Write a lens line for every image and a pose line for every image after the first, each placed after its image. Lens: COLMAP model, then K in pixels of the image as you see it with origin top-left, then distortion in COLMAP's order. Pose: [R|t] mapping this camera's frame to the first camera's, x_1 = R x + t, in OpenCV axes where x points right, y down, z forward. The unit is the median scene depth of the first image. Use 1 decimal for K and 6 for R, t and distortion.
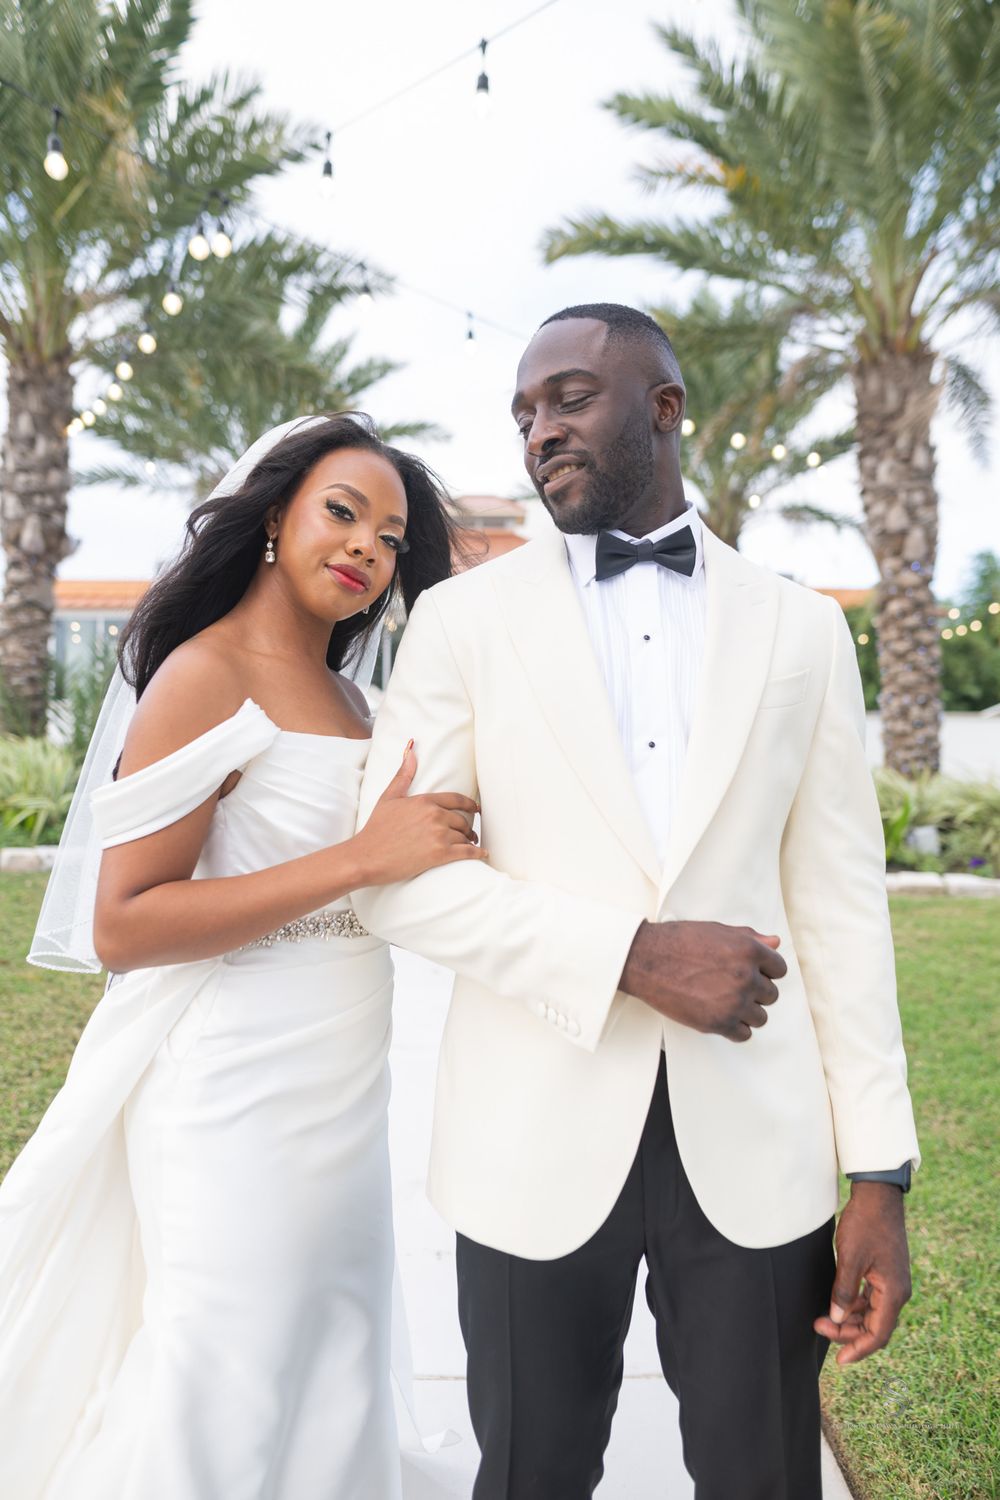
lens RADIAL K [[1035.2, 0, 500.0], [0, 1035.2, 750.0], [0, 0, 1]] dist [-0.073277, 0.052518]
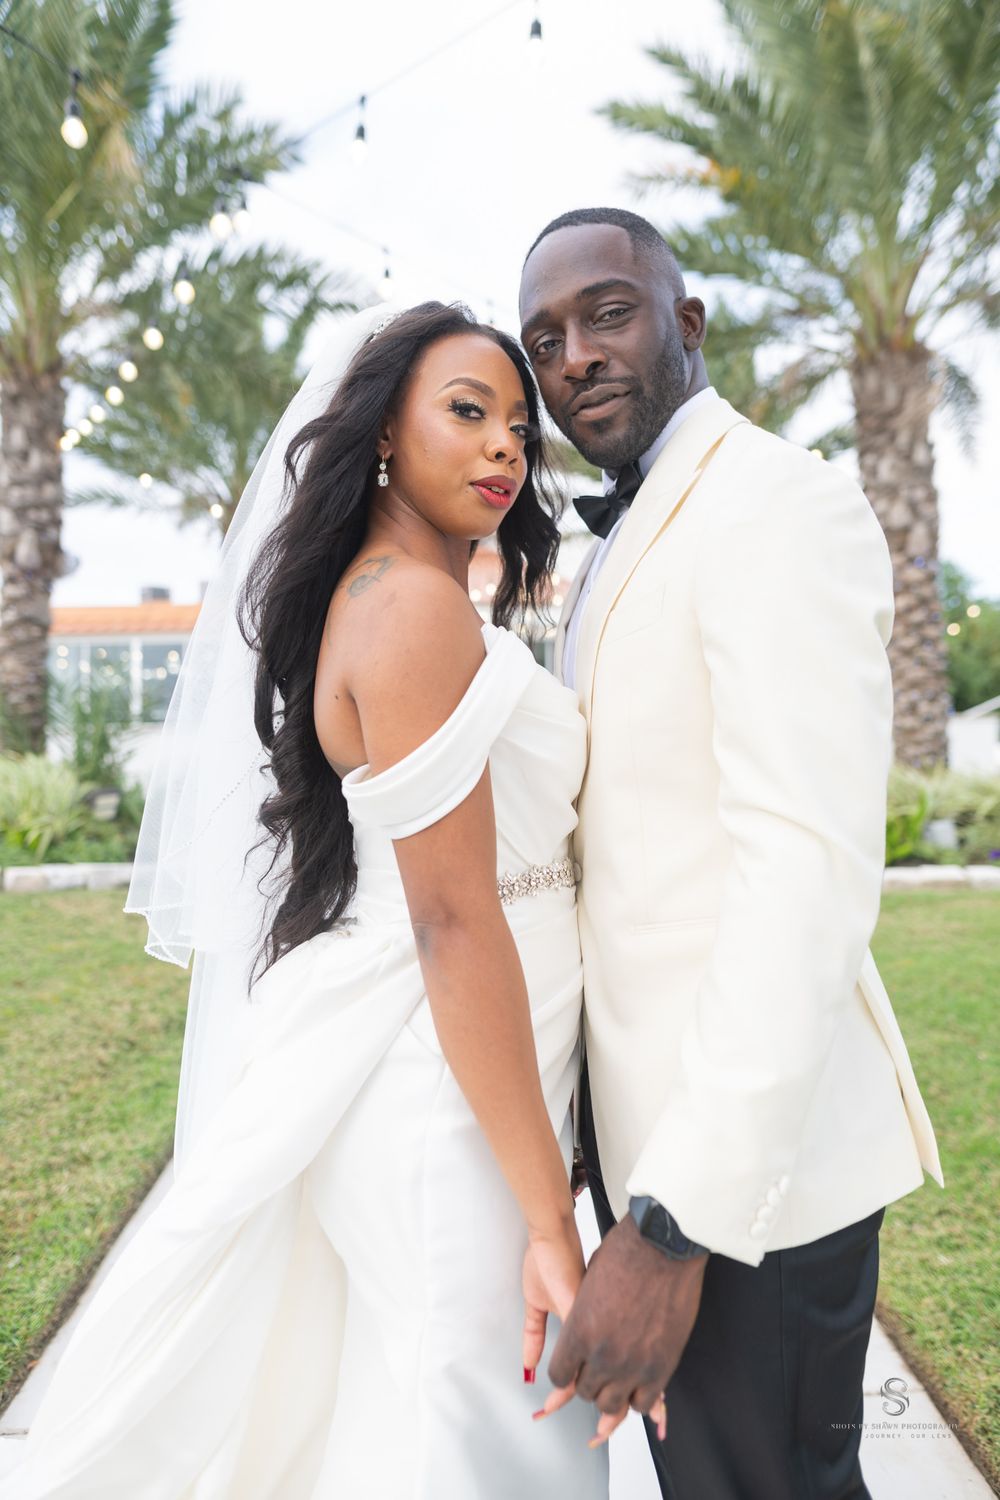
lens RADIAL K [[1014.2, 0, 500.6], [0, 1014.2, 755.1], [0, 0, 1]] dist [-0.064804, 0.041543]
pose [[0.999389, -0.025677, 0.023696, -0.033148], [0.025994, 0.999575, -0.013189, 0.011895], [-0.023347, 0.013797, 0.999632, 0.030612]]
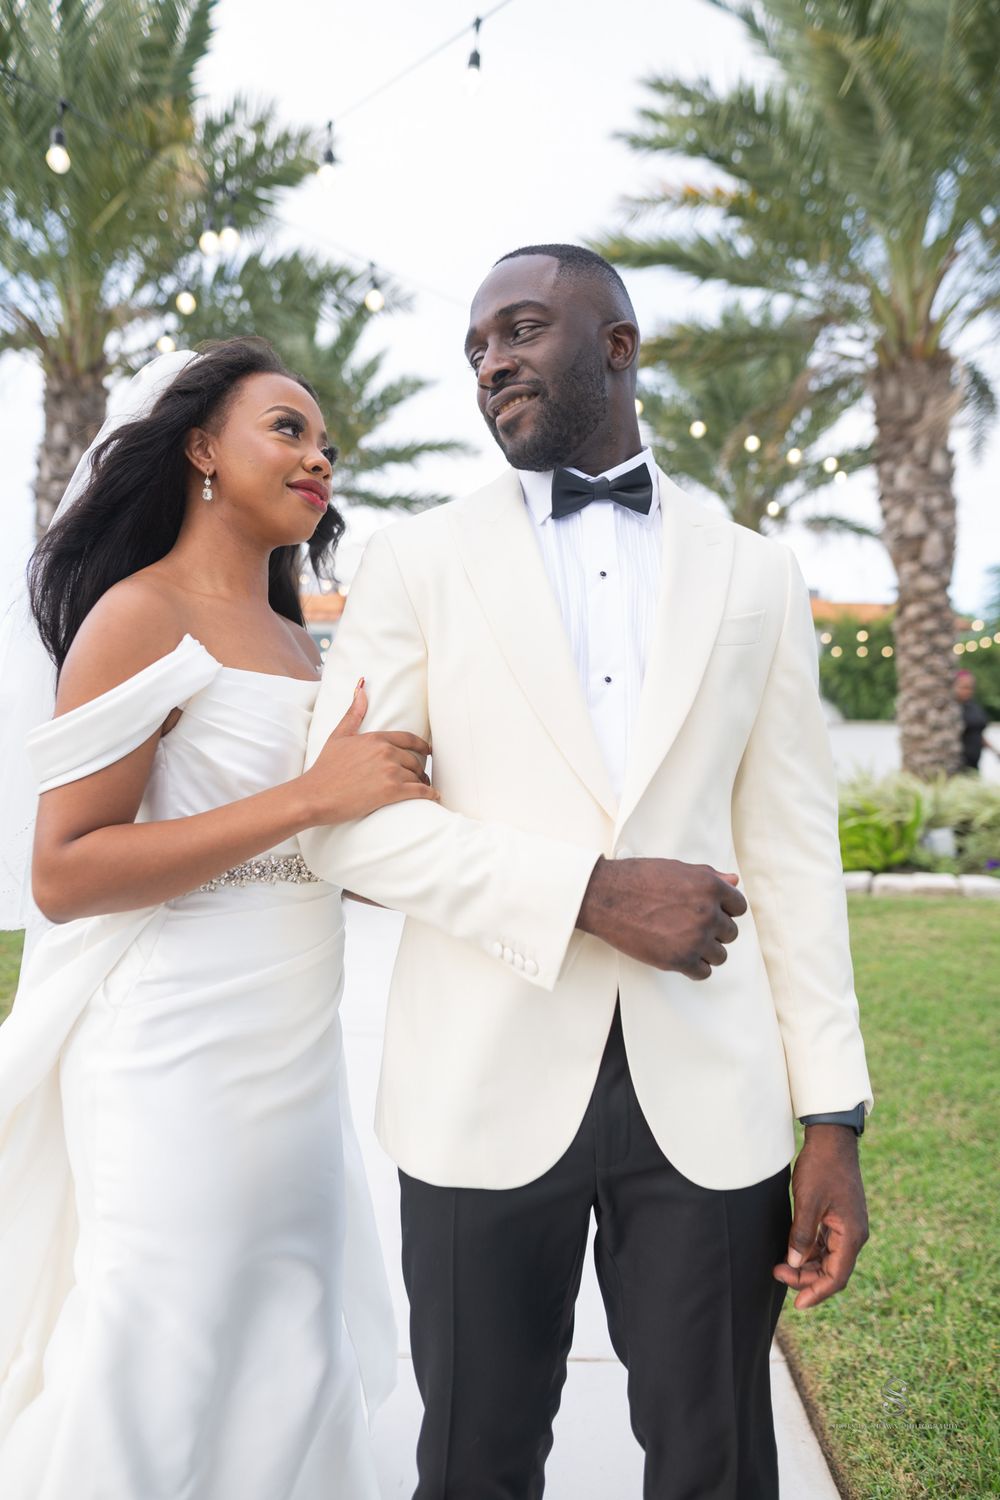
lens RADIAL K [[1009.7, 0, 500.9], [0, 1009.7, 758.4], [0, 0, 1]] dist [-0.071415, 0.051872]
pose [[0.999473, 0.005139, -0.032048, 0.014849], [-0.005317, 0.999971, -0.005462, 0.012628], [0.032019, 0.005629, 0.999471, 0.009930]]
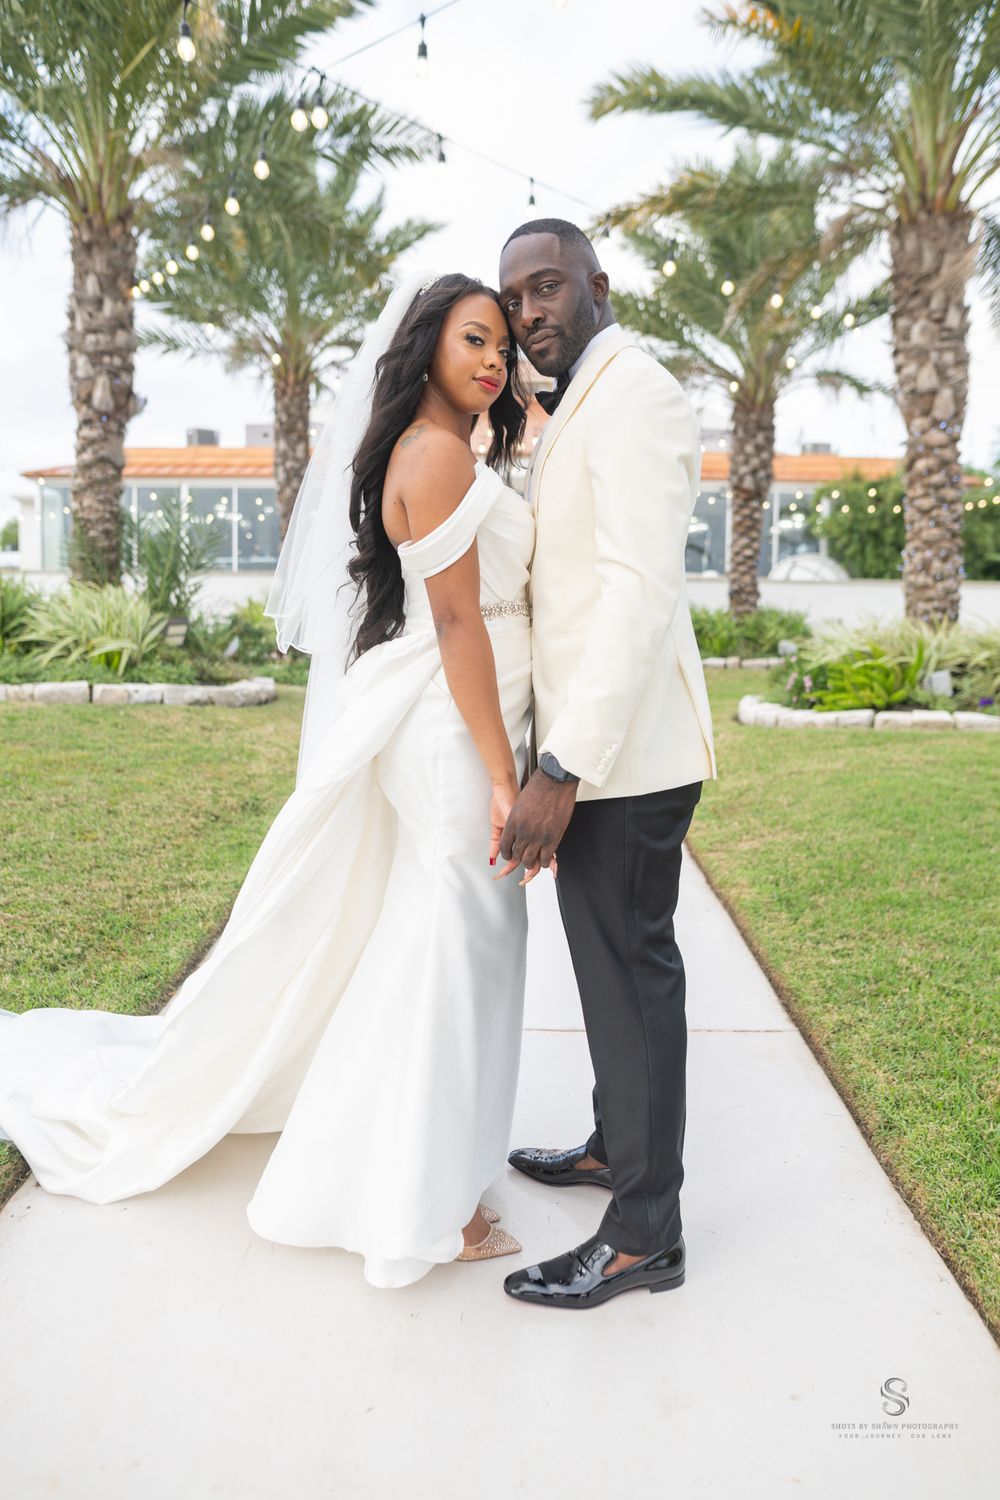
lens RADIAL K [[1048.3, 0, 500.0], [0, 1048.3, 750.0], [0, 0, 1]] dist [-0.074305, 0.050208]
pose [[0.999715, 0.007555, -0.022636, -0.021378], [-0.004950, 0.993583, 0.112994, 0.034576], [0.023345, -0.112849, 0.993338, -0.098610]]
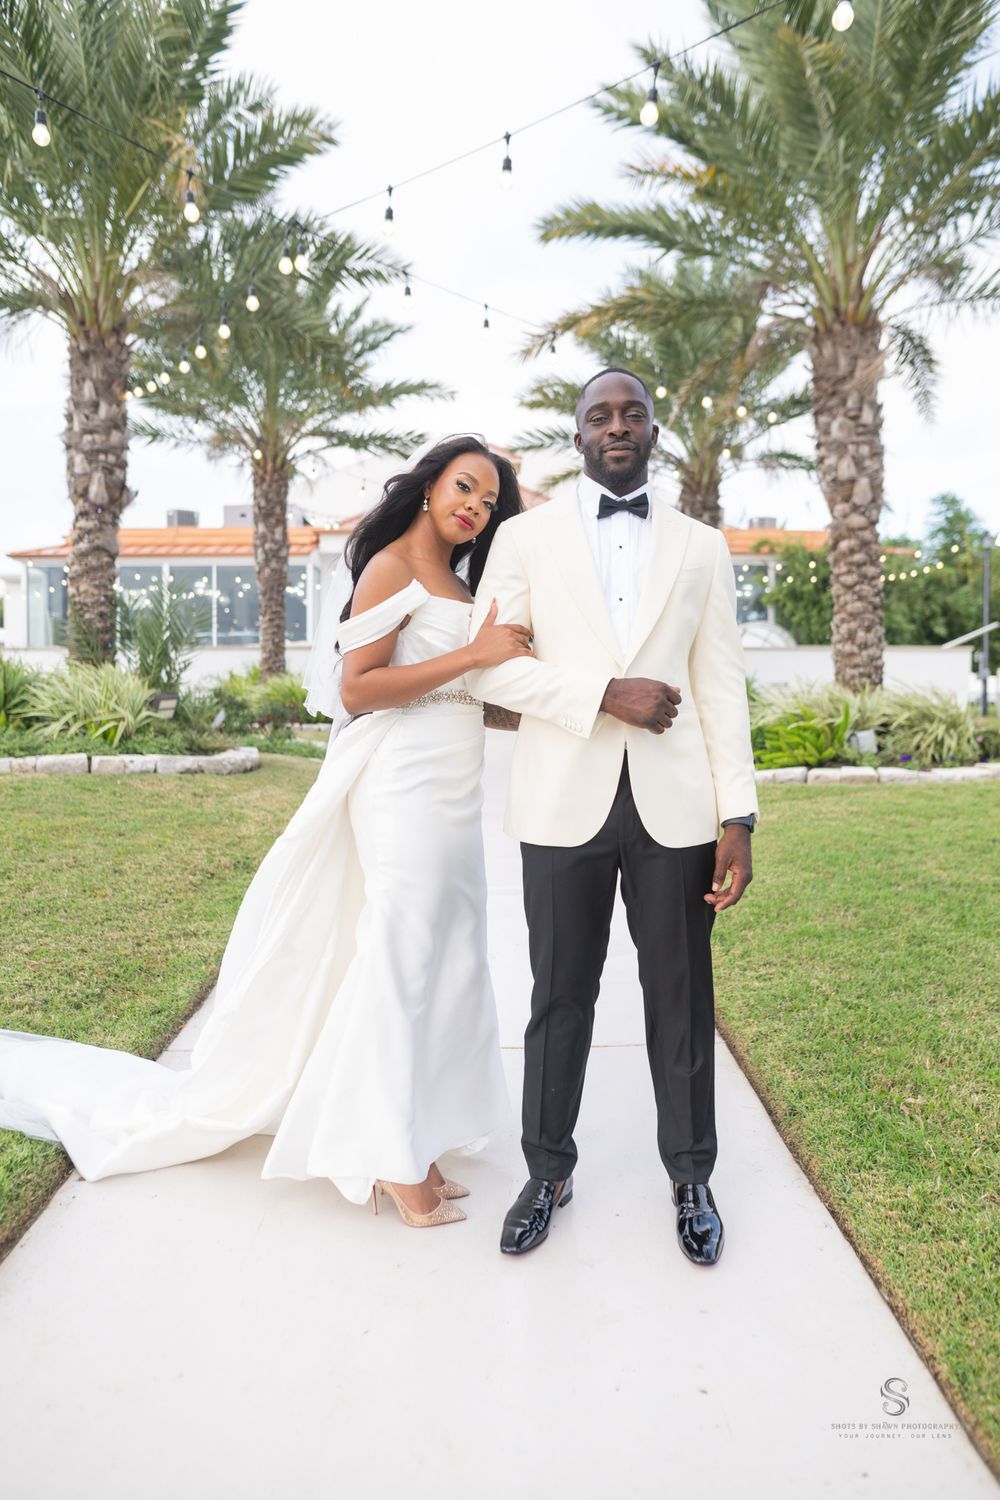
lens RADIAL K [[1020.0, 0, 508.2], [0, 1020.0, 754.8], [0, 0, 1]] dist [-0.077037, 0.060164]
pose [[0.999848, -0.011010, 0.013551, -0.016517], [0.010214, 0.998293, 0.057496, 0.029607], [-0.014161, -0.057349, 0.998254, -0.162192]]
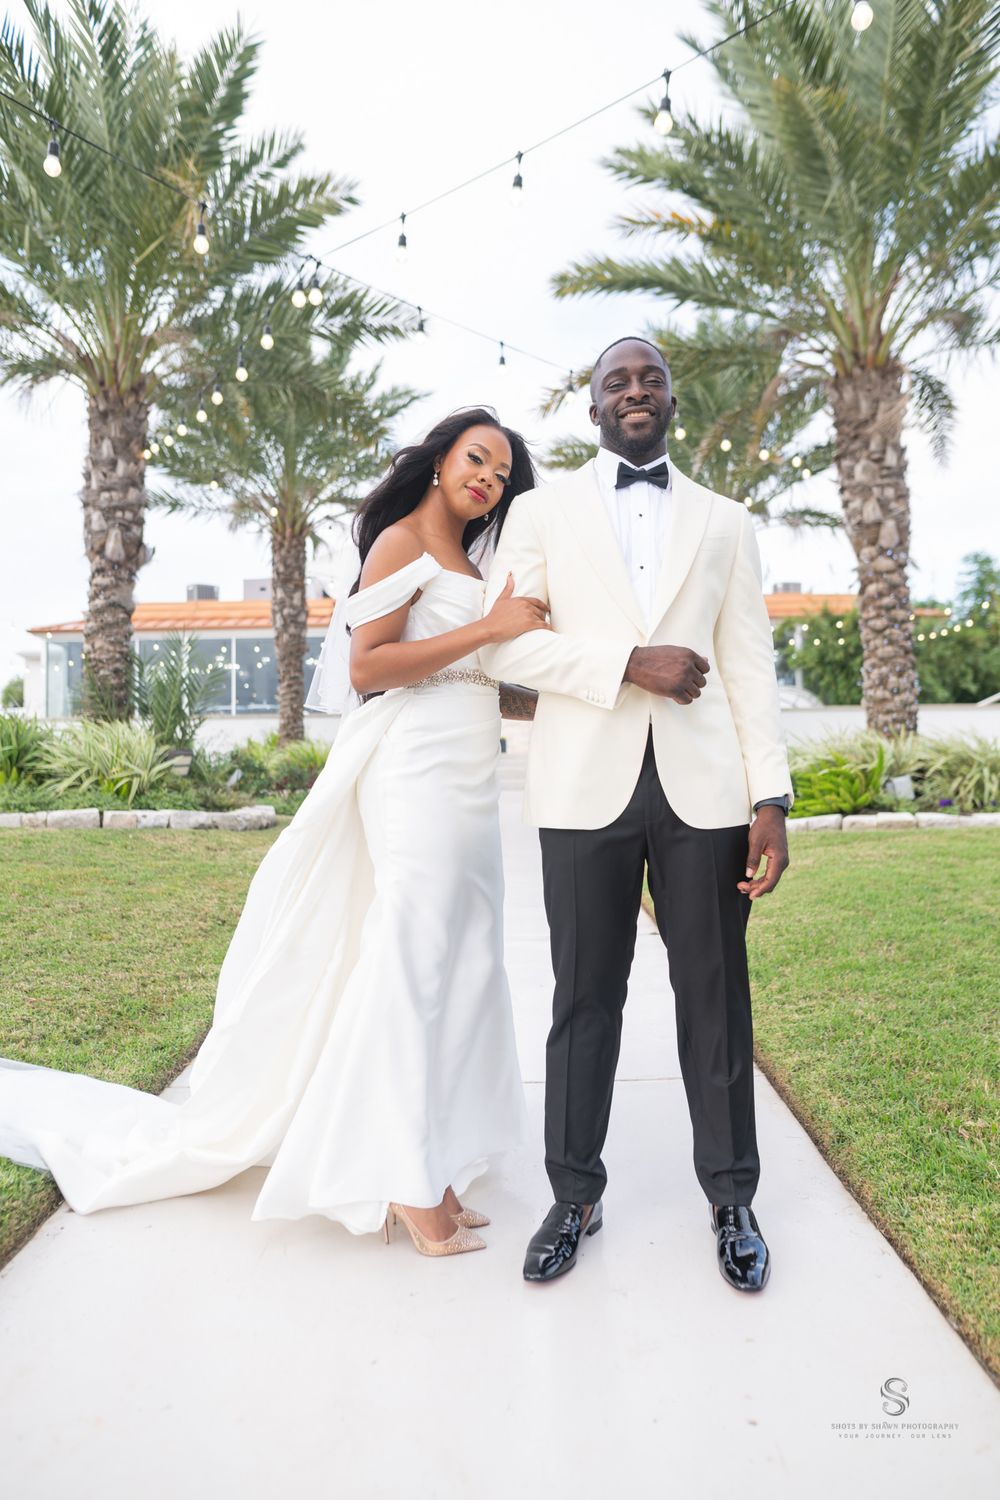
lens RADIAL K [[1038.4, 0, 507.4], [0, 1038.4, 760.3], [0, 0, 1]] dist [-0.072820, 0.052666]
pose [[0.999686, -0.023263, -0.009328, -0.014699], [0.023116, 0.999613, -0.015493, 0.061047], [0.009685, 0.015273, 0.999836, -0.149515]]
